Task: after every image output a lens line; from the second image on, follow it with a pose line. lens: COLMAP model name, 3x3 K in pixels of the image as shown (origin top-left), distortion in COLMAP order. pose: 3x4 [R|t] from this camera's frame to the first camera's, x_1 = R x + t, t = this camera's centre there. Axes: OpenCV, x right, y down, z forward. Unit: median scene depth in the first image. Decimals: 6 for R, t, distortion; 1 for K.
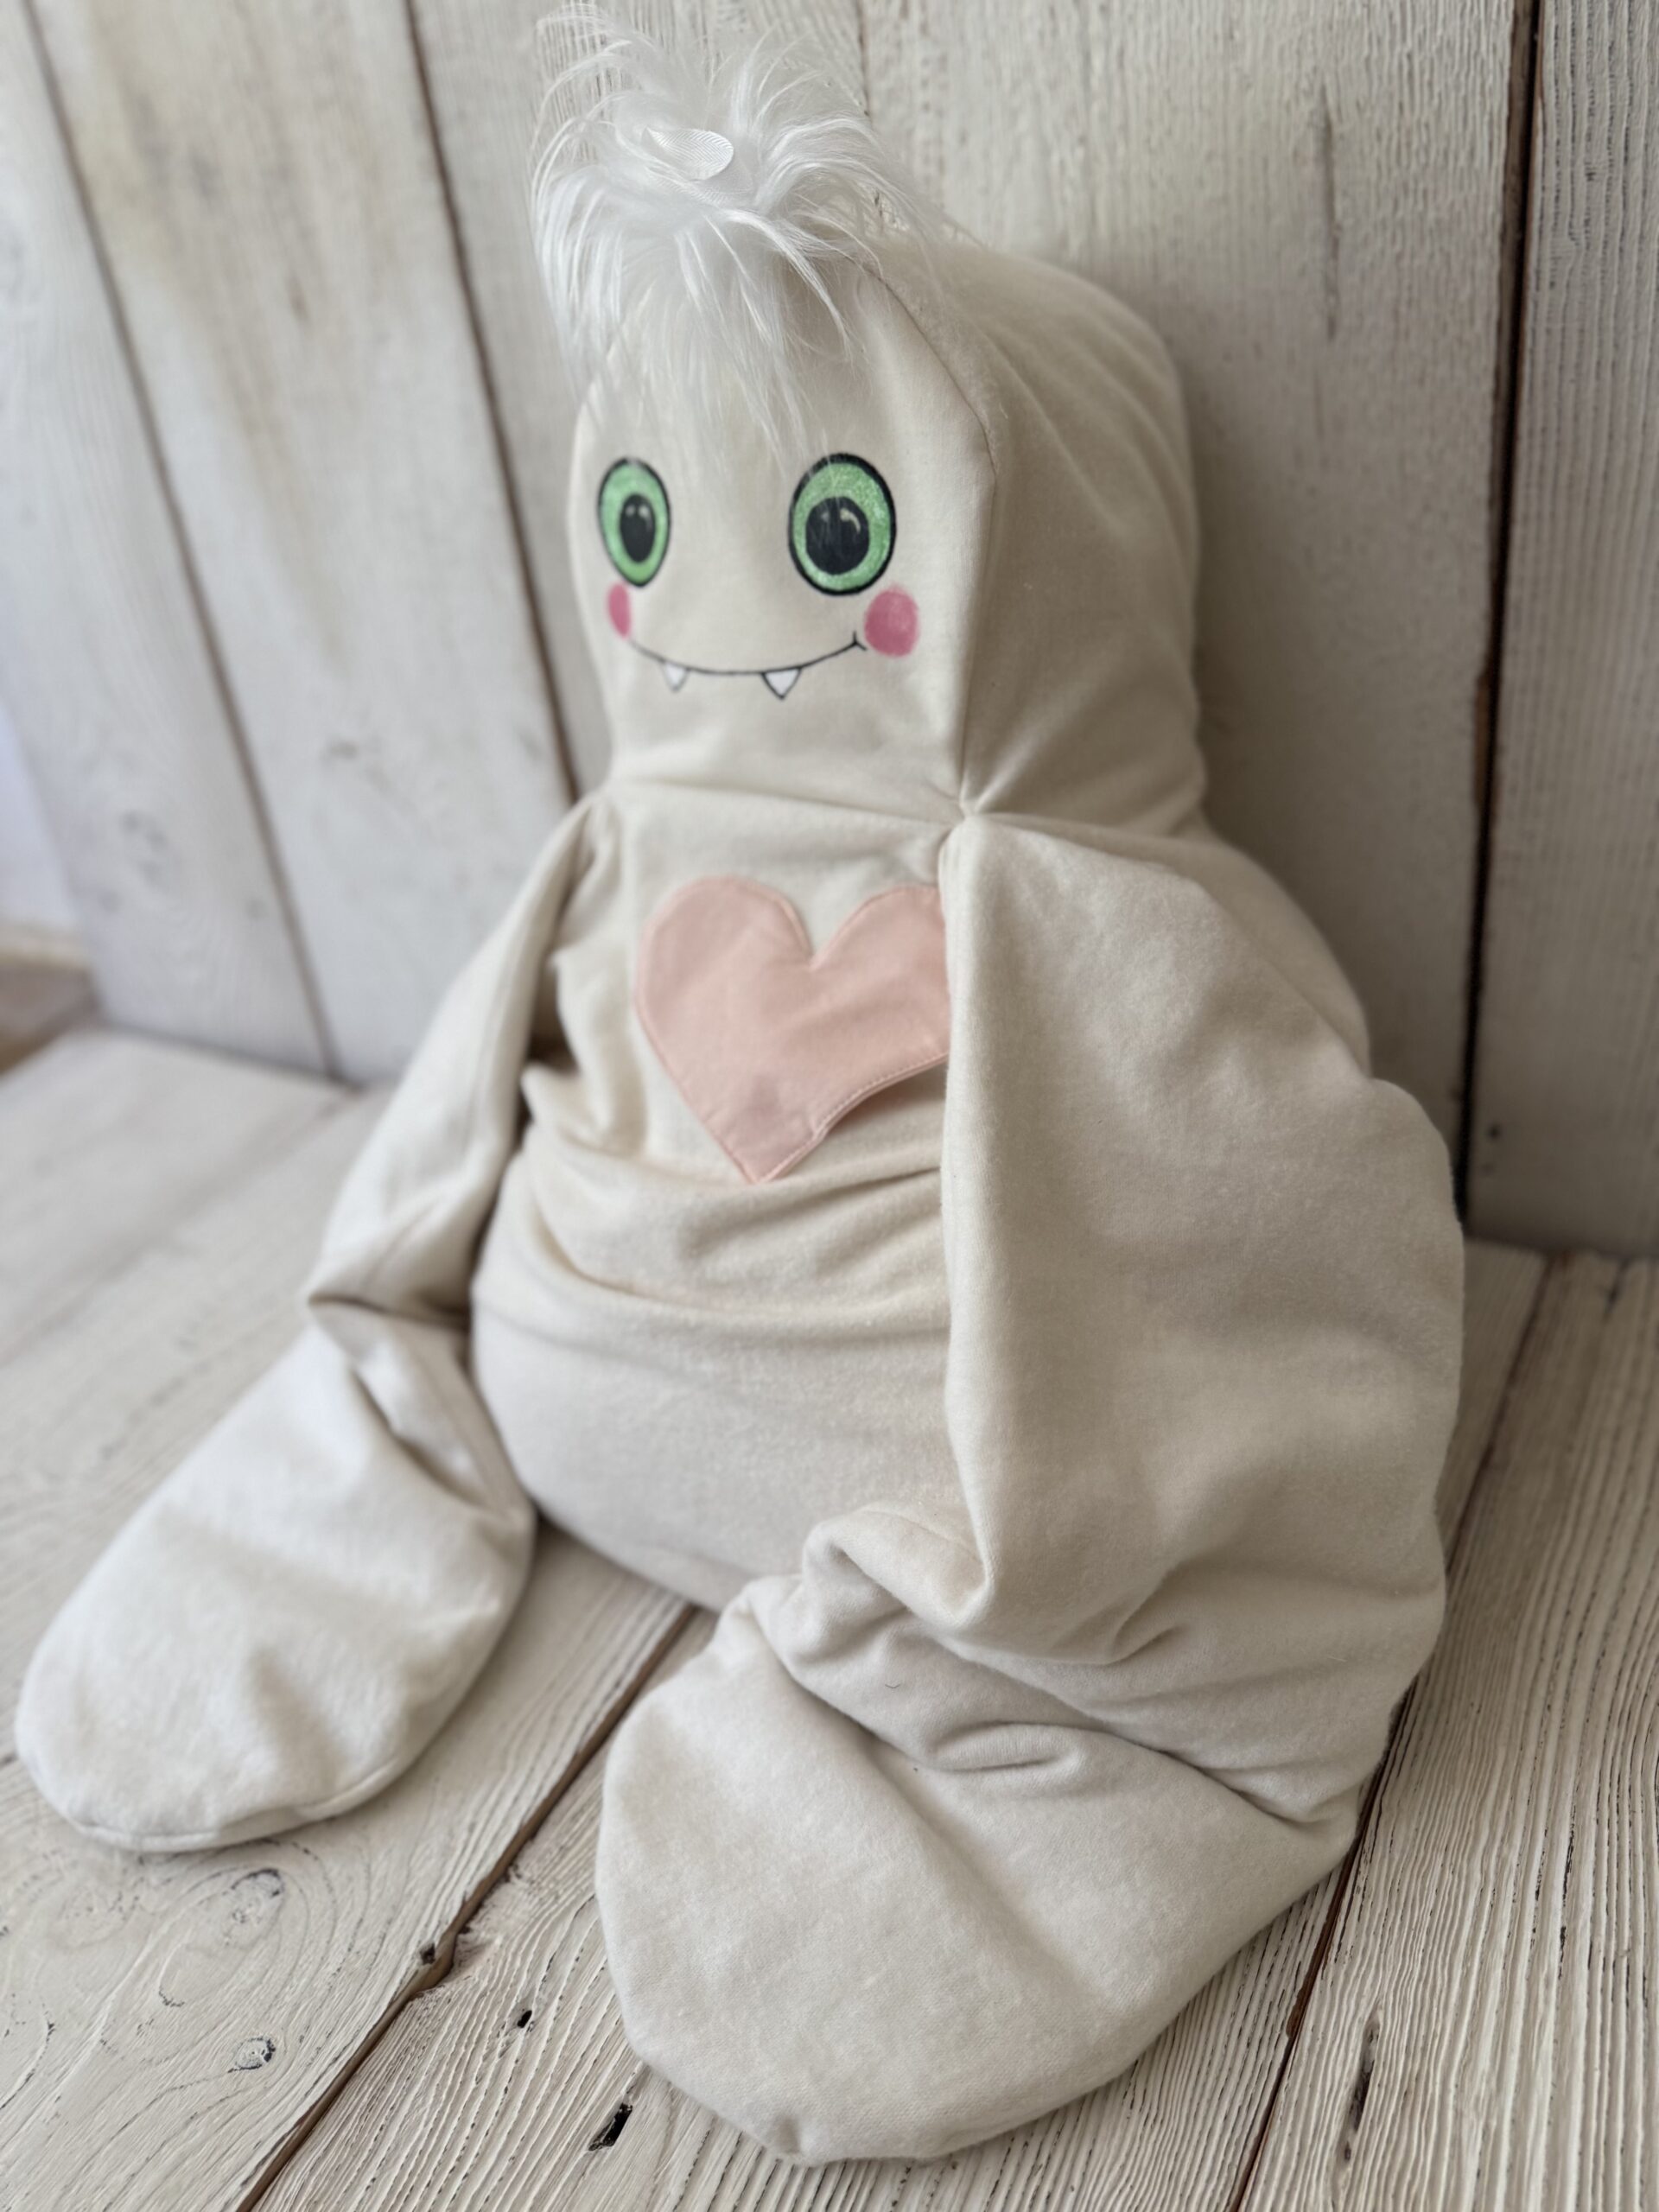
lens RADIAL K [[1569.7, 0, 830.7], [0, 1569.7, 1075.5], [0, 0, 1]] dist [-0.002836, -0.017617]
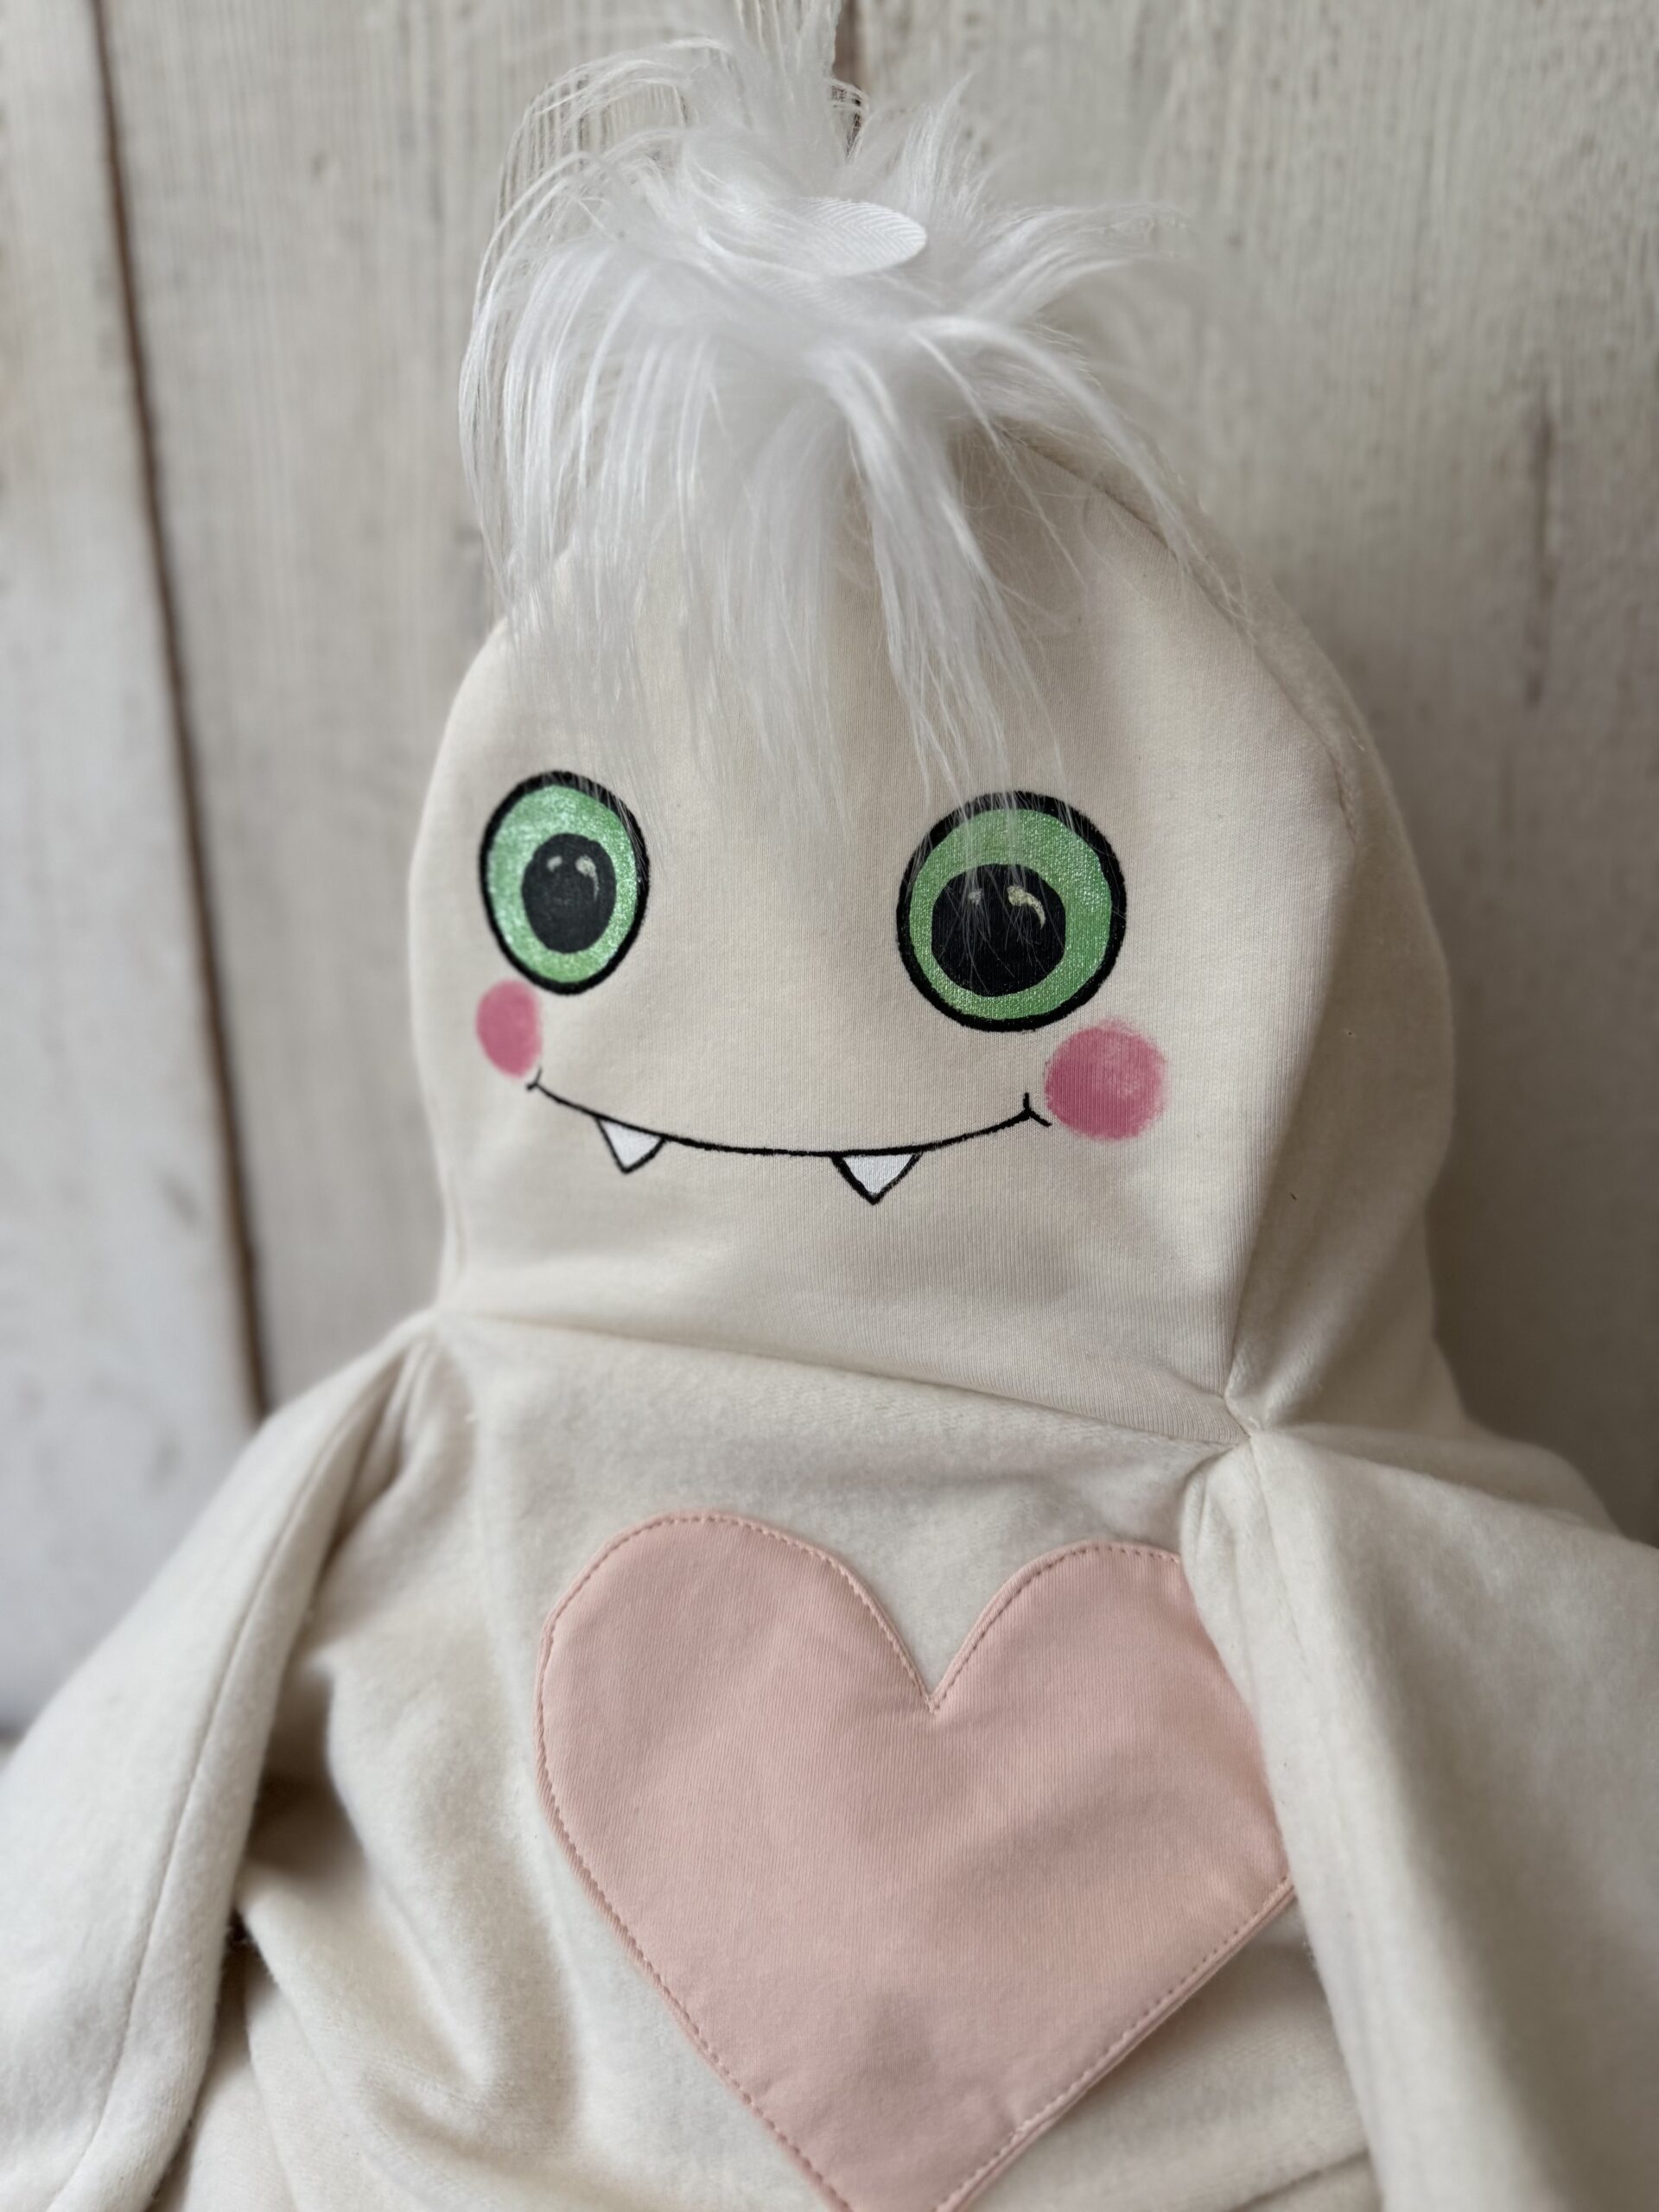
lens RADIAL K [[1569.7, 0, 849.2], [0, 1569.7, 1085.9], [0, 0, 1]] dist [-0.002836, -0.017617]
pose [[0.951510, 0.033088, 0.305832, -0.202586], [0.039139, 0.973096, -0.227050, -0.155159], [-0.305117, 0.228011, 0.924616, 0.488893]]
